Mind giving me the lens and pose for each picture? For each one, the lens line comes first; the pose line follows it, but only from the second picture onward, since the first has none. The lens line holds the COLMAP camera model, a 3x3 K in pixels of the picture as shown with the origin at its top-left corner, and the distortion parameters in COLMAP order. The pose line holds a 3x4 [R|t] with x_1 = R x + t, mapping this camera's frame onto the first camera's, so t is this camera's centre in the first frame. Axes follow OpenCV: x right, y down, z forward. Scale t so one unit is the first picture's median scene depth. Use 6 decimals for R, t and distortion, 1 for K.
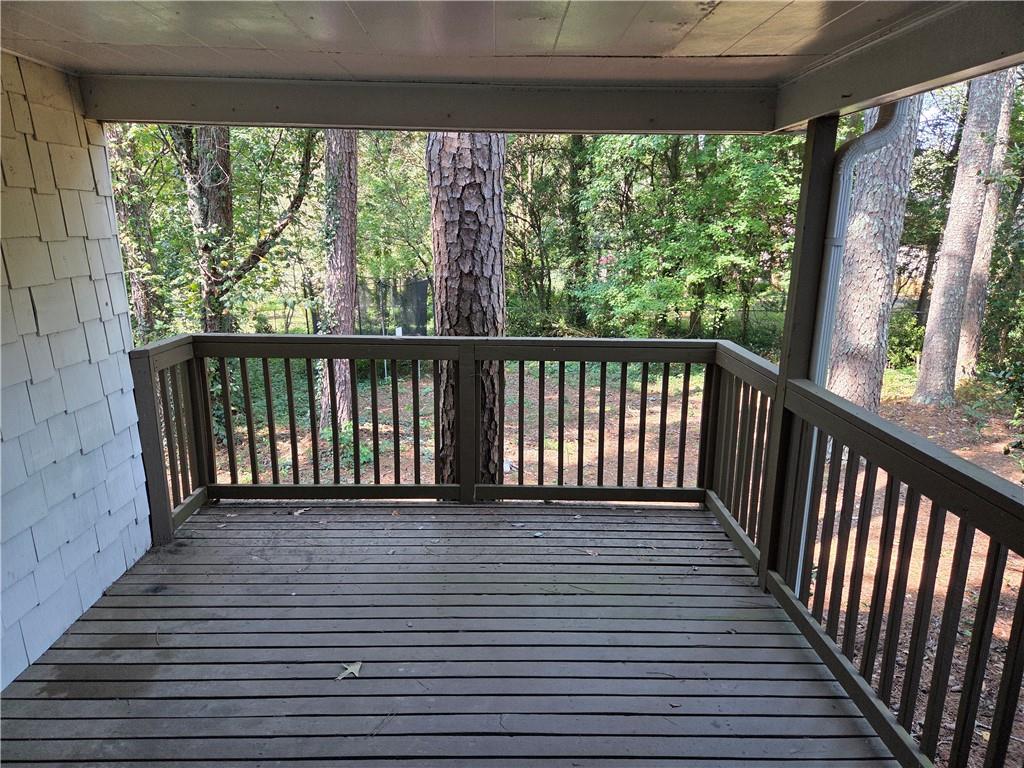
lens RADIAL K [[682.4, 0, 507.1], [0, 682.4, 390.3], [0, 0, 1]] dist [0.070799, -0.054653]
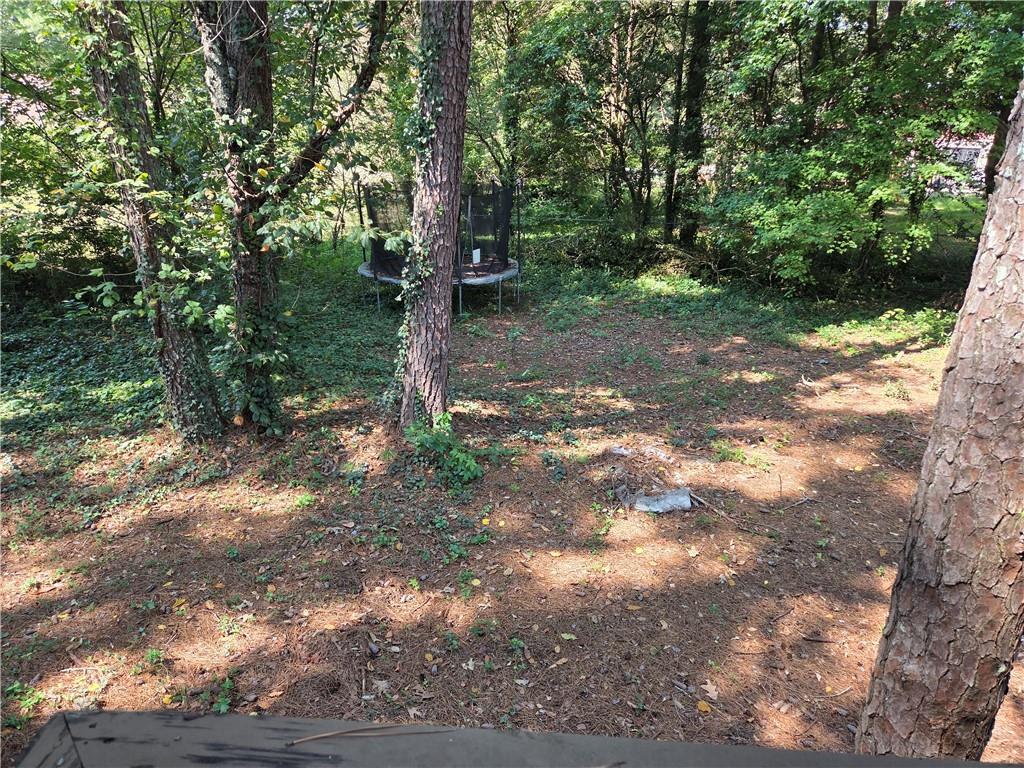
lens RADIAL K [[682.4, 0, 511.5], [0, 682.4, 383.9], [0, 0, 1]] dist [0.070799, -0.054653]
pose [[0.998412, 0.035590, -0.043661, -0.138629], [-0.029358, 0.990289, 0.135886, -0.081519], [0.048074, -0.134388, 0.989762, 0.337347]]
